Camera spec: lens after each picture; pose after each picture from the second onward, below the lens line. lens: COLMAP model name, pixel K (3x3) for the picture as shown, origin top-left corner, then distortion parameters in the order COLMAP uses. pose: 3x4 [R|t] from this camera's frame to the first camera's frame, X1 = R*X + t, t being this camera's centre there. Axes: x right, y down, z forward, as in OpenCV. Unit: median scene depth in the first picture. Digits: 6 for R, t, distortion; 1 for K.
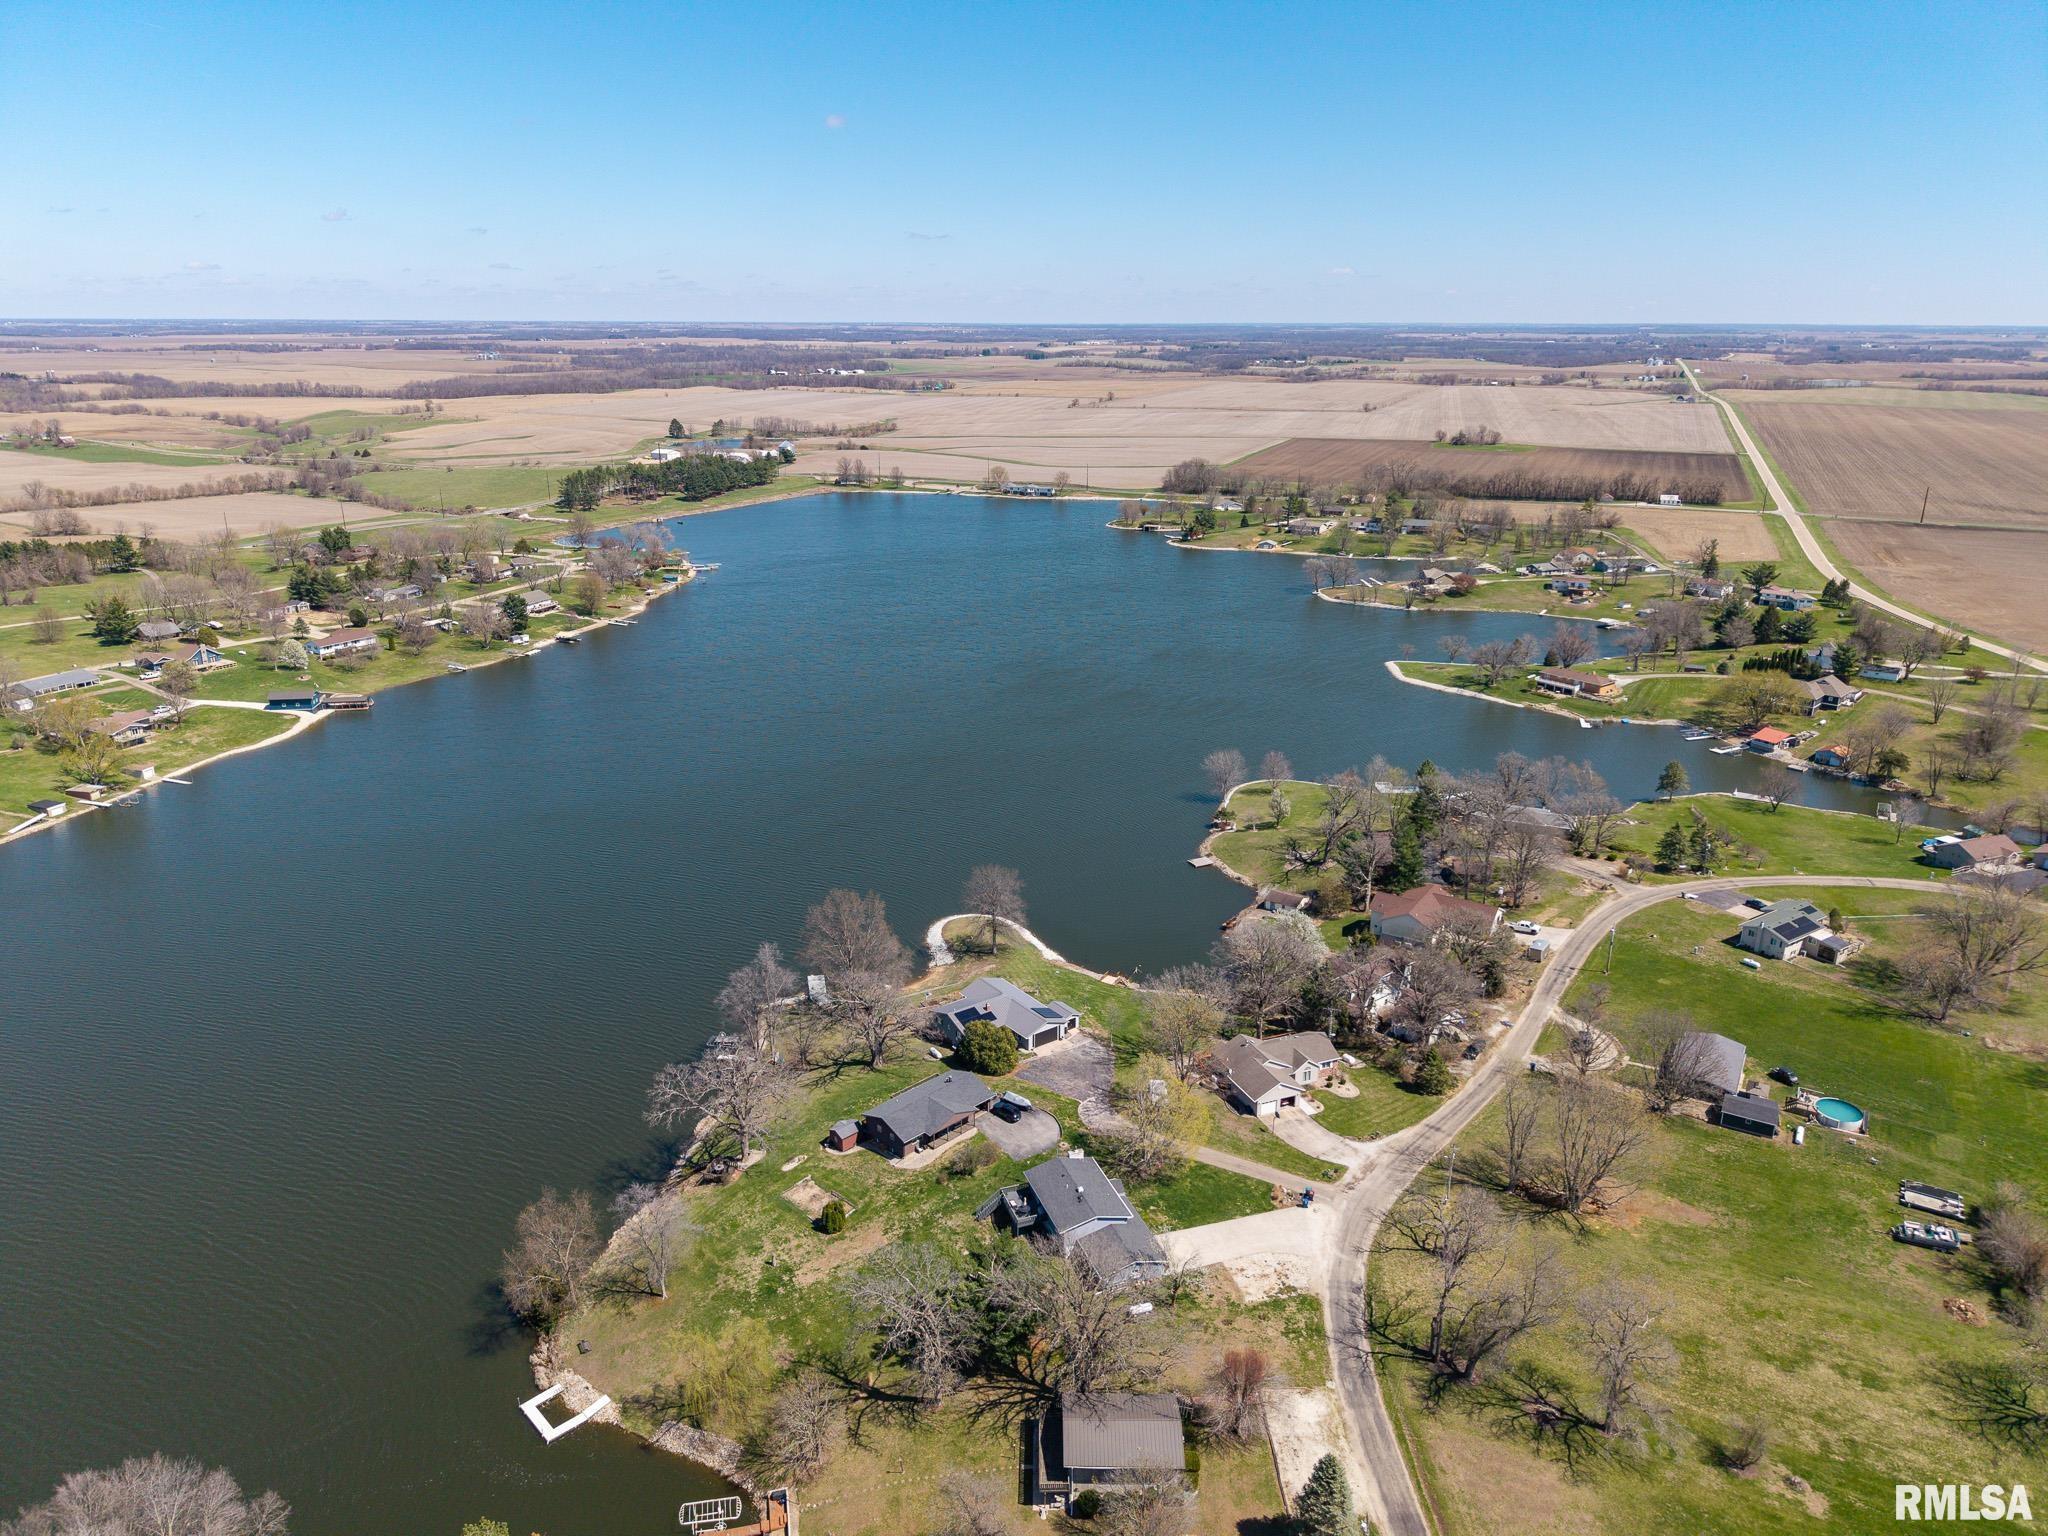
lens RADIAL K [[1375.1, 0, 1024.0], [0, 1375.1, 768.0], [0, 0, 1]] dist [0.033259, -0.033478]
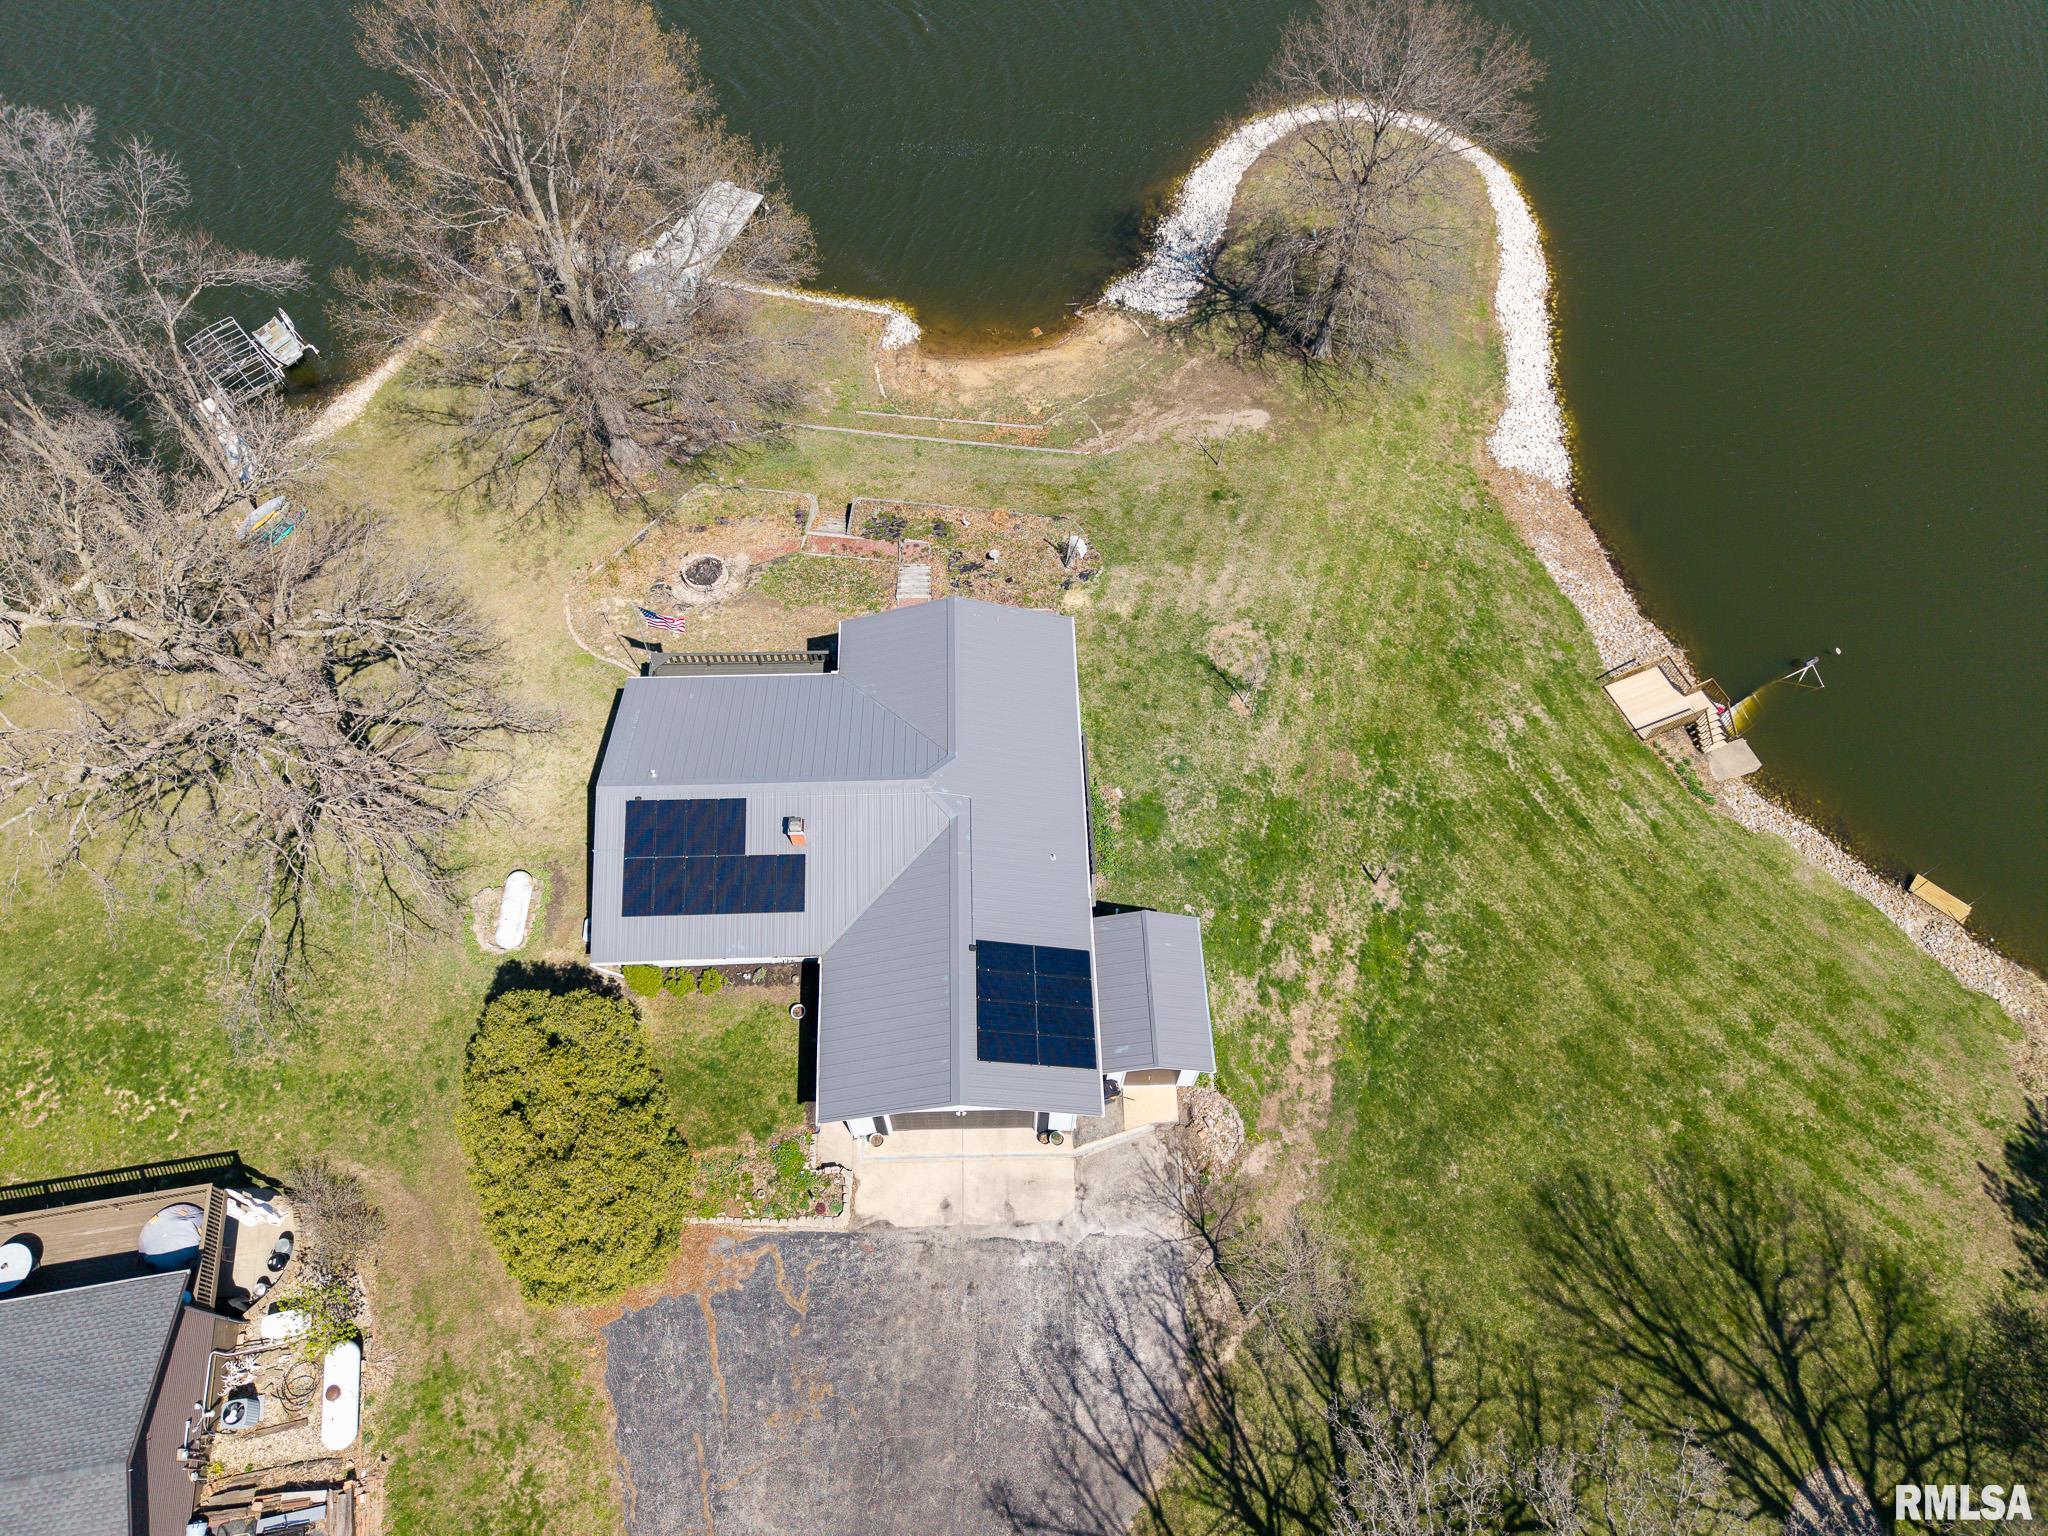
lens RADIAL K [[1399.3, 0, 1024.0], [0, 1399.3, 768.0], [0, 0, 1]] dist [0.011526, -0.002828]
pose [[0.823571, 0.493907, -0.278902, 0.053342], [-0.183765, 0.697522, 0.692599, 0.017457], [0.536620, -0.519152, 0.665222, 0.870829]]
